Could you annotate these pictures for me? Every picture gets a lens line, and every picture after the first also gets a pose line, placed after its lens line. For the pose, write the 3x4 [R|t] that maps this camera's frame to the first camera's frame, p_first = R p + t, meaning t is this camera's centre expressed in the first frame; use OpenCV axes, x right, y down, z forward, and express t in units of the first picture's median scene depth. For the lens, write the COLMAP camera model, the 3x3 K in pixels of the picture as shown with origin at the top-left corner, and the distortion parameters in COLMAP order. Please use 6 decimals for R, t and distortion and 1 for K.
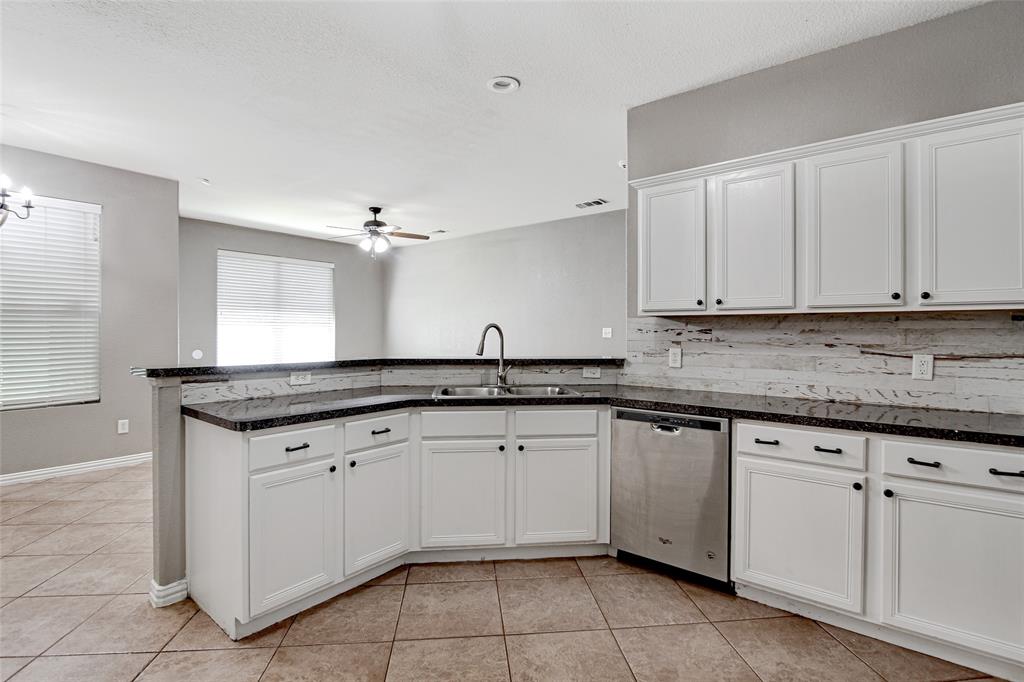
lens RADIAL K [[487.2, 0, 508.5], [0, 487.2, 332.8], [0, 0, 1]] dist [-0.020364, -0.000271]
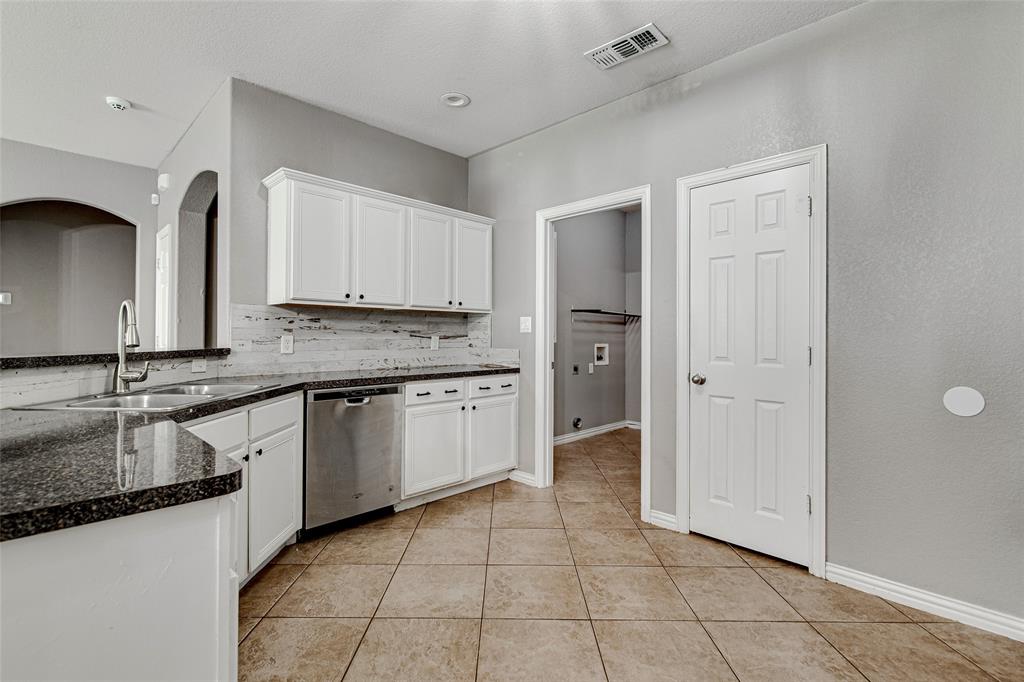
lens RADIAL K [[469.0, 0, 508.0], [0, 469.0, 334.2], [0, 0, 1]] dist [-0.001159, -0.000534]
pose [[0.099588, -0.001141, 0.995028, -0.763033], [-0.002646, 0.999996, 0.001412, 0.032039], [-0.995025, -0.002773, 0.099585, 0.510202]]
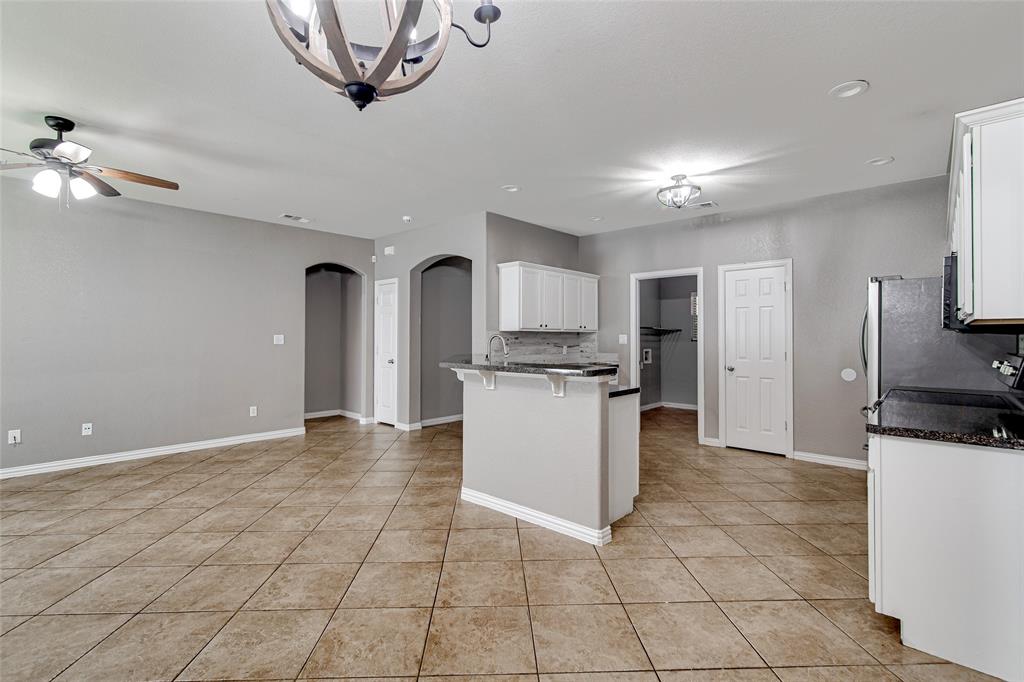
lens RADIAL K [[463.8, 0, 505.4], [0, 463.8, 335.4], [0, 0, 1]] dist [0.000276, 0.001316]
pose [[0.072527, 0.000744, 0.997366, -1.844908], [0.003421, 0.999994, -0.000995, -0.017158], [-0.997361, 0.003484, 0.072523, 1.058197]]
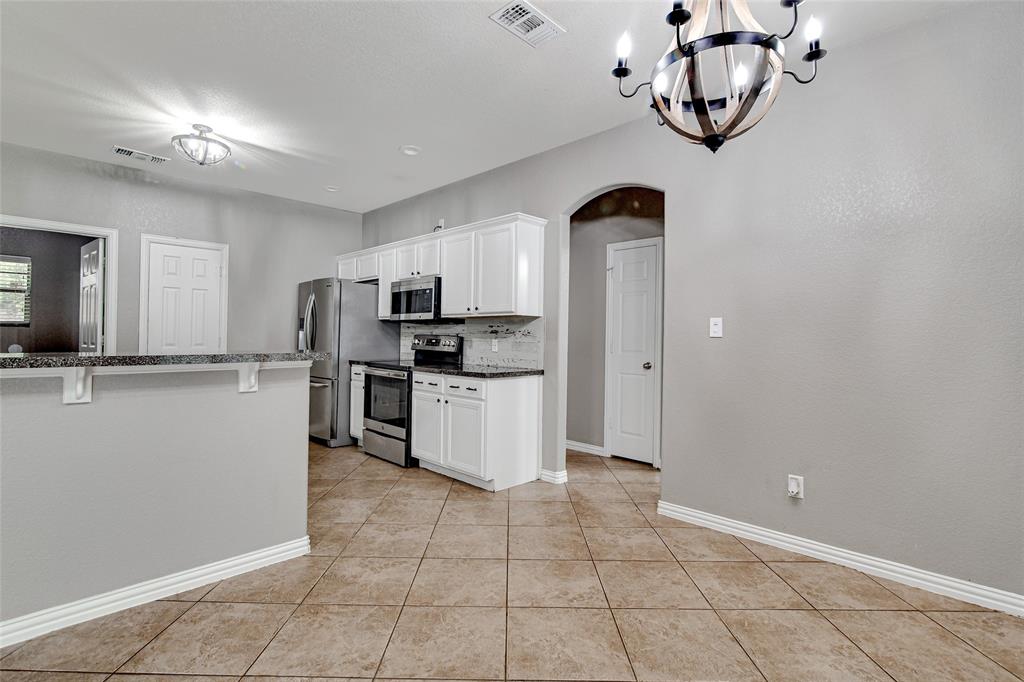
lens RADIAL K [[487.2, 0, 508.5], [0, 487.2, 332.8], [0, 0, 1]] dist [-0.020364, -0.000271]
pose [[-0.994057, -0.017643, 0.107426, -1.216690], [-0.017743, 0.999843, 0.000022, 0.016944], [-0.107410, -0.001884, -0.994213, 1.913280]]
